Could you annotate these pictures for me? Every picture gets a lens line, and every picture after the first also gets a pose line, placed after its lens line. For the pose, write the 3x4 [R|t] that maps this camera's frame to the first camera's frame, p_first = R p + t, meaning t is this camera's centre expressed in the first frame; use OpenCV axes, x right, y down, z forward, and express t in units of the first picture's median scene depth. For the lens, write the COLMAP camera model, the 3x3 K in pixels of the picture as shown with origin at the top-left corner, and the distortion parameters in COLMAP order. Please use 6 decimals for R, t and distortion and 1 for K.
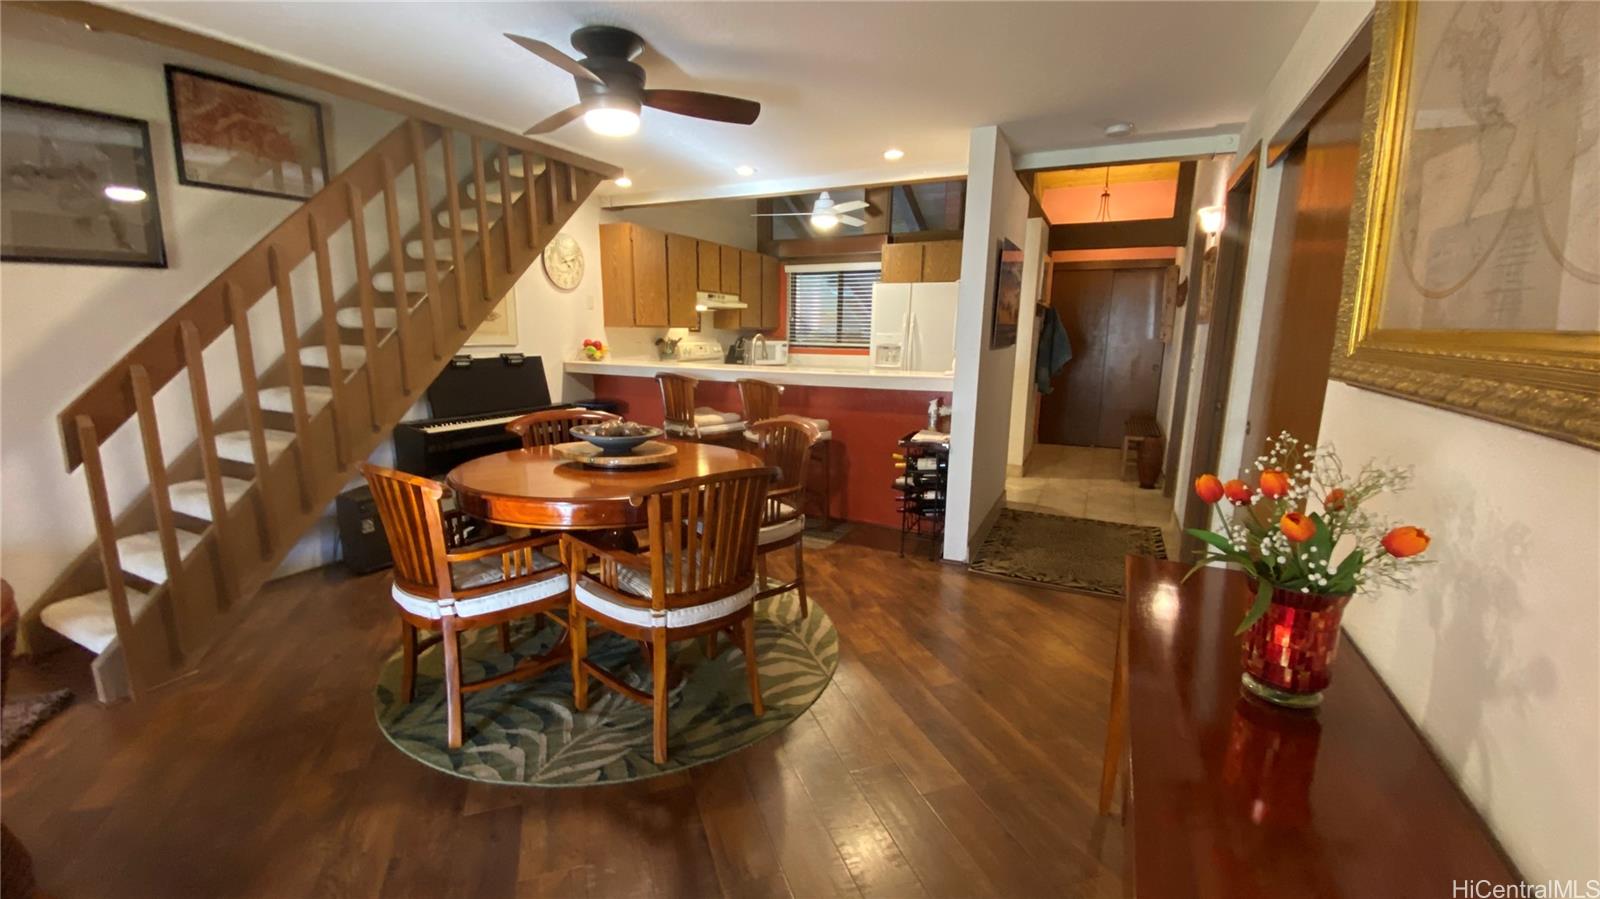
lens RADIAL K [[638.5, 0, 793.4], [0, 638.5, 489.0], [0, 0, 1]] dist [0.027050, -0.013699]
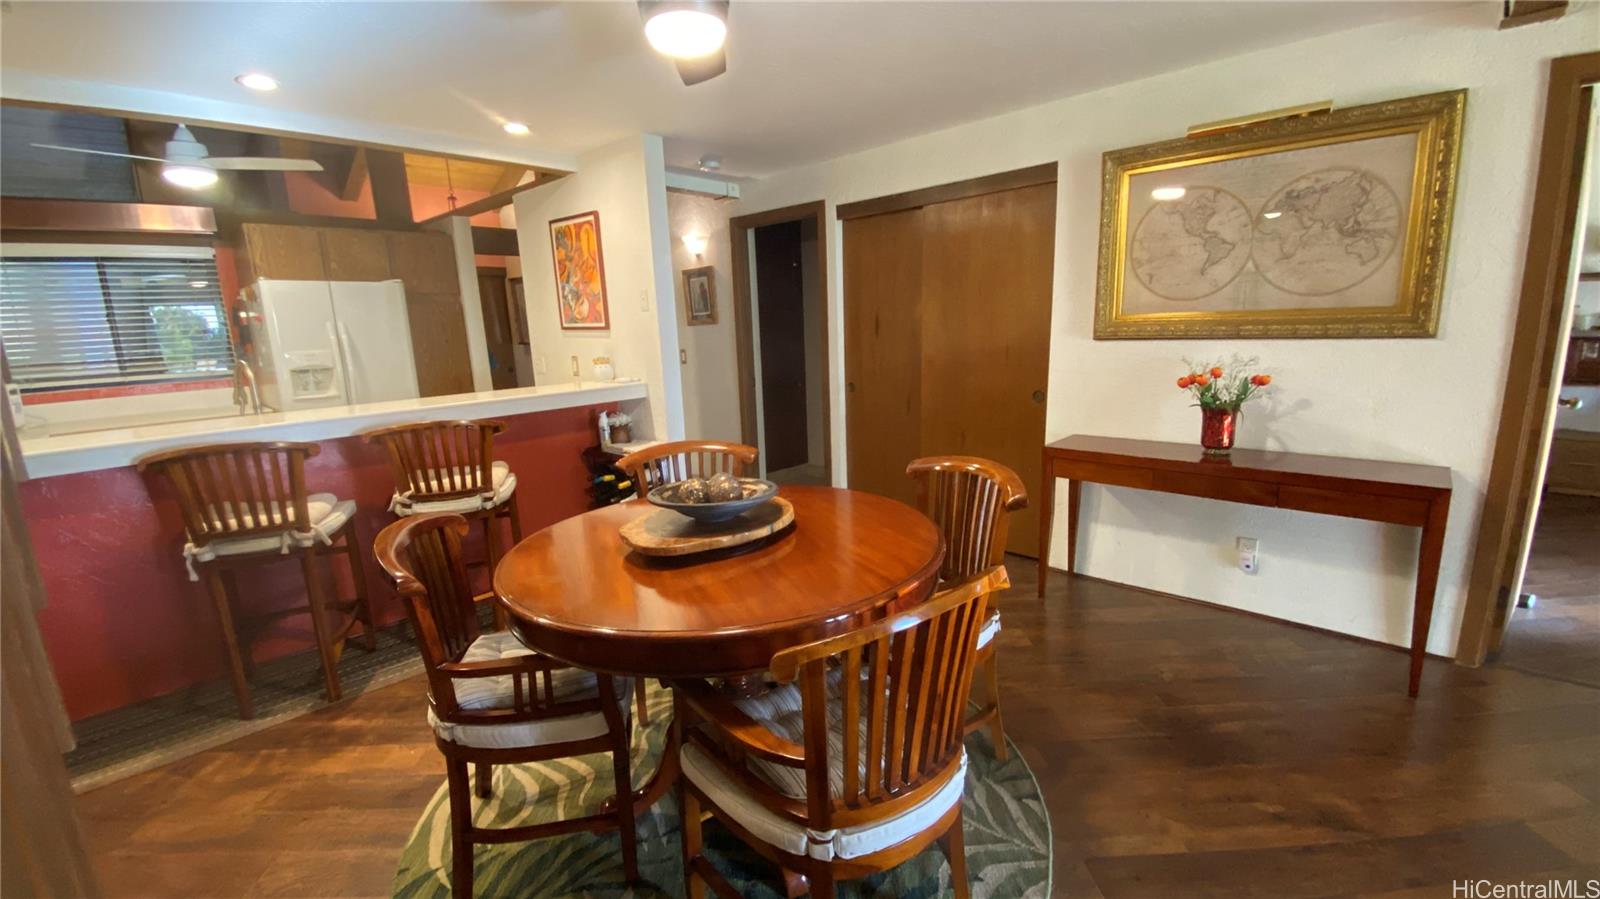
lens RADIAL K [[647.8, 0, 797.6], [0, 647.8, 469.7], [0, 0, 1]] dist [0.002207, -0.013790]
pose [[0.282436, -0.226236, 0.932227, -0.398194], [0.263512, 0.952706, 0.151370, -0.085906], [-0.922384, 0.202901, 0.328694, 0.304652]]
